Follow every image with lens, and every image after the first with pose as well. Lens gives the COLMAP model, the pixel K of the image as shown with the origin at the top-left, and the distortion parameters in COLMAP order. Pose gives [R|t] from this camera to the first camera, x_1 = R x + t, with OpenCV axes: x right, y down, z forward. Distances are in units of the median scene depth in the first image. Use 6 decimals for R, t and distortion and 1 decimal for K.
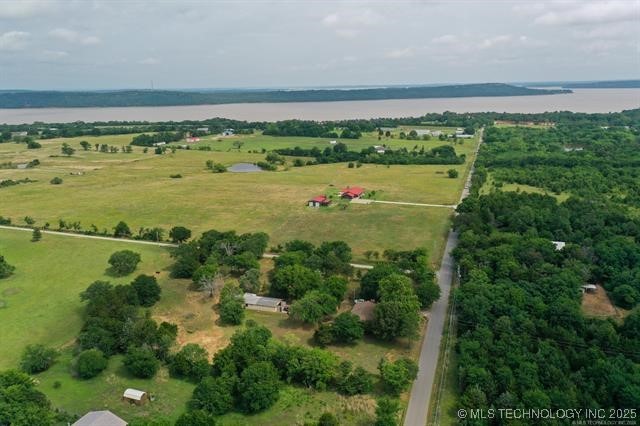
lens RADIAL K [[525.5, 0, 320.6], [0, 525.5, 212.4], [0, 0, 1]] dist [0.011743, 0.000117]
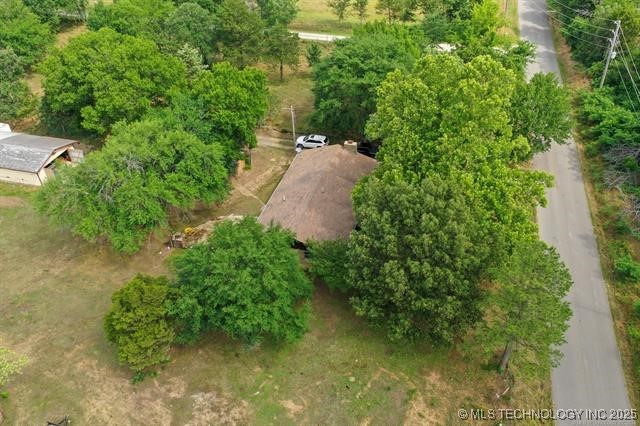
lens RADIAL K [[525.5, 0, 319.9], [0, 525.5, 211.3], [0, 0, 1]] dist [0.011743, 0.000117]
pose [[0.998834, -0.027437, 0.039731, 0.065296], [0.009883, 0.921611, 0.387990, 0.080889], [-0.047262, -0.387145, 0.920807, 0.677349]]
